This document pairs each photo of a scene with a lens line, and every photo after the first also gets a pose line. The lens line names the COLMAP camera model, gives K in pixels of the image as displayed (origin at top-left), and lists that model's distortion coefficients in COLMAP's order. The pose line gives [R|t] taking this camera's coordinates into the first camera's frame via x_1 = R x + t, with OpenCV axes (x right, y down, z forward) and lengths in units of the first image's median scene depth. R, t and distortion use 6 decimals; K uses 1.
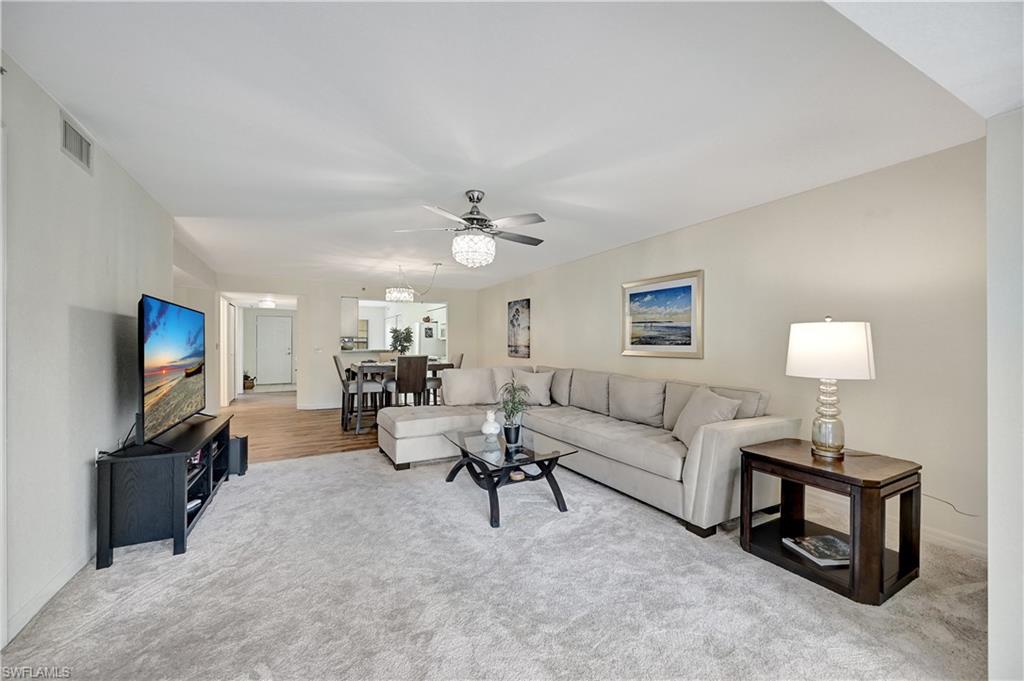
lens RADIAL K [[408.6, 0, 505.0], [0, 408.6, 340.0], [0, 0, 1]] dist [-0.001075, 0.000679]
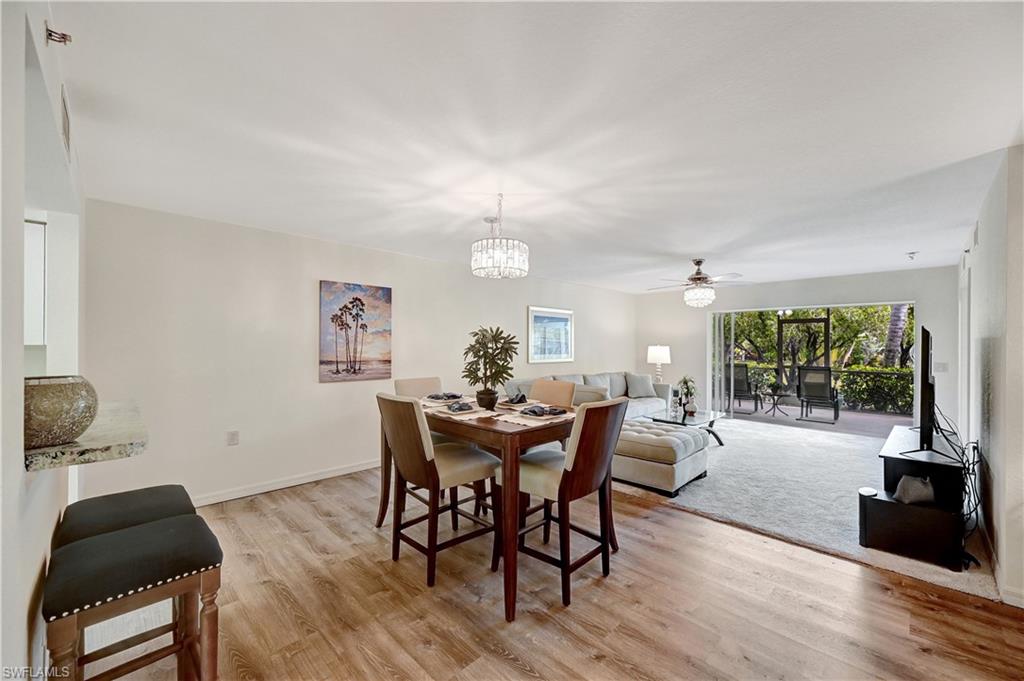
lens RADIAL K [[408.6, 0, 511.2], [0, 408.6, 343.8], [0, 0, 1]] dist [-0.001075, 0.000679]
pose [[-0.304466, 0.000816, 0.952523, -0.625223], [-0.009431, 0.999948, -0.003871, -0.011483], [-0.952477, -0.010162, -0.304442, 1.012471]]
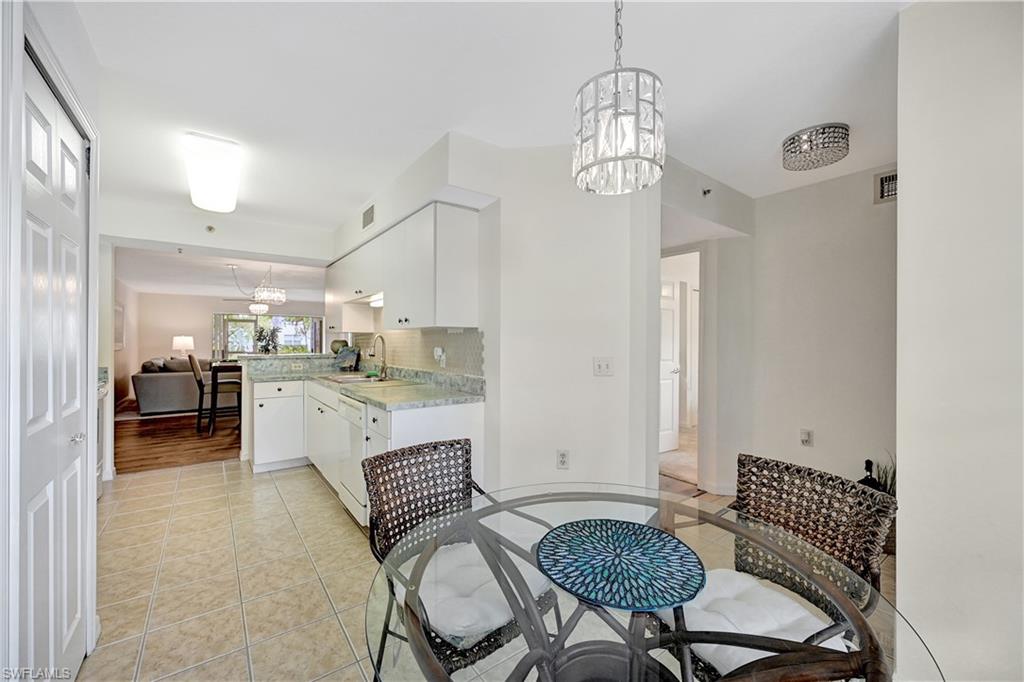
lens RADIAL K [[405.7, 0, 510.8], [0, 405.7, 340.9], [0, 0, 1]] dist [-0.000837, 0.000700]
pose [[-0.985848, 0.002813, -0.167616, -0.603730], [0.003707, 0.999981, -0.005018, 0.011694], [0.167598, -0.005568, -0.985840, 1.869932]]
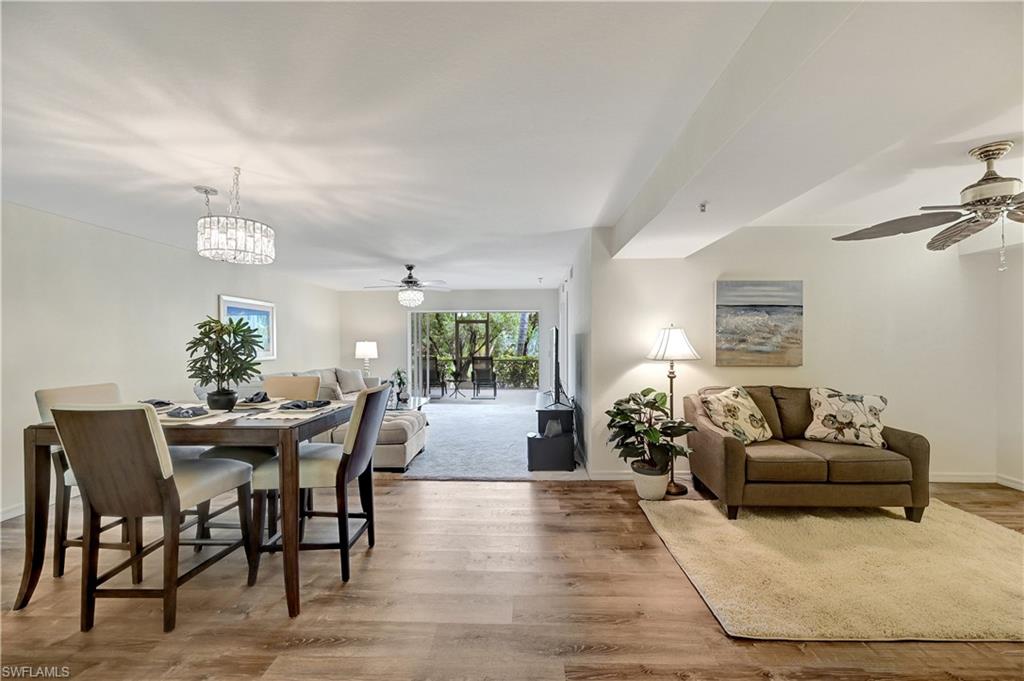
lens RADIAL K [[408.6, 0, 517.7], [0, 408.6, 343.6], [0, 0, 1]] dist [-0.001075, 0.000679]
pose [[-0.877800, 0.003055, 0.479017, -0.623481], [0.002442, 0.999995, -0.001902, -0.005784], [-0.479021, -0.000500, -0.877803, 1.099301]]
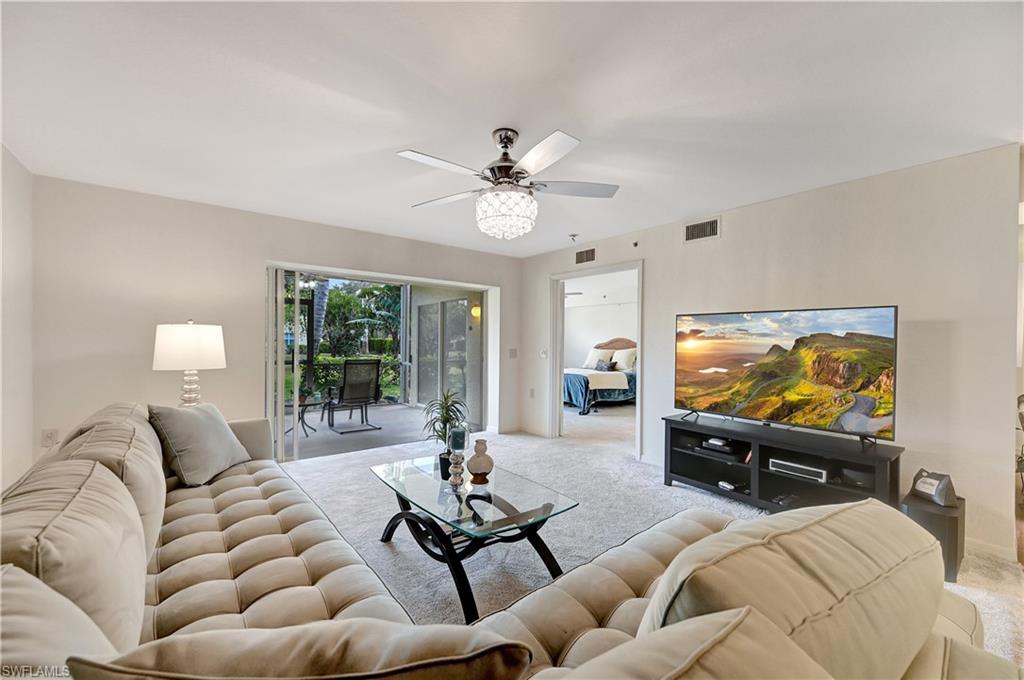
lens RADIAL K [[408.6, 0, 515.9], [0, 408.6, 341.8], [0, 0, 1]] dist [-0.001075, 0.000679]
pose [[-0.977070, -0.008152, -0.212761, 0.028847], [-0.007339, 0.999962, -0.004611, 0.002463], [0.212790, -0.002944, -0.977093, 0.797016]]
